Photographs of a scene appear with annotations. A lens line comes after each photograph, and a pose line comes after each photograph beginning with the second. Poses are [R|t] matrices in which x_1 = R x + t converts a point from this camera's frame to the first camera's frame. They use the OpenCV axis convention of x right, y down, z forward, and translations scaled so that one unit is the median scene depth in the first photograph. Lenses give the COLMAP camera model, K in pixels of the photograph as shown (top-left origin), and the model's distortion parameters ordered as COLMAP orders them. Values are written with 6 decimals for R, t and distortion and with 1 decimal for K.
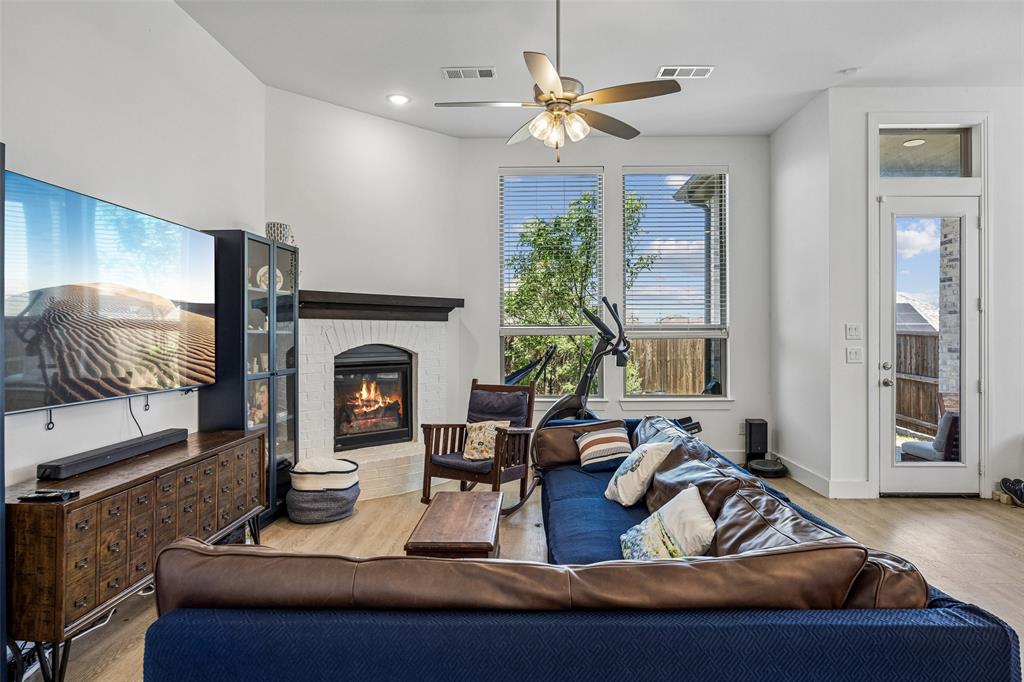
lens RADIAL K [[616.3, 0, 511.5], [0, 616.3, 335.1], [0, 0, 1]] dist [-0.005224, -0.000955]
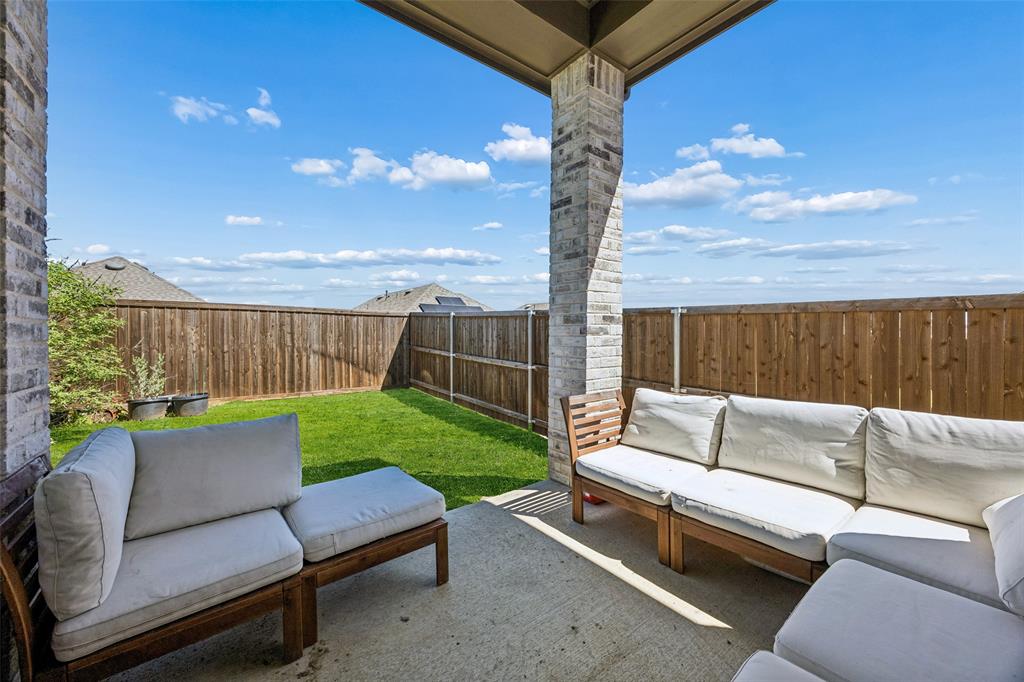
lens RADIAL K [[395.5, 0, 516.7], [0, 395.5, 339.4], [0, 0, 1]] dist [-0.000090, 0.000638]
pose [[0.778133, -0.009702, 0.628025, 0.297510], [0.001376, 0.999905, 0.013743, 0.026435], [-0.628099, -0.009829, 0.778072, 0.503308]]
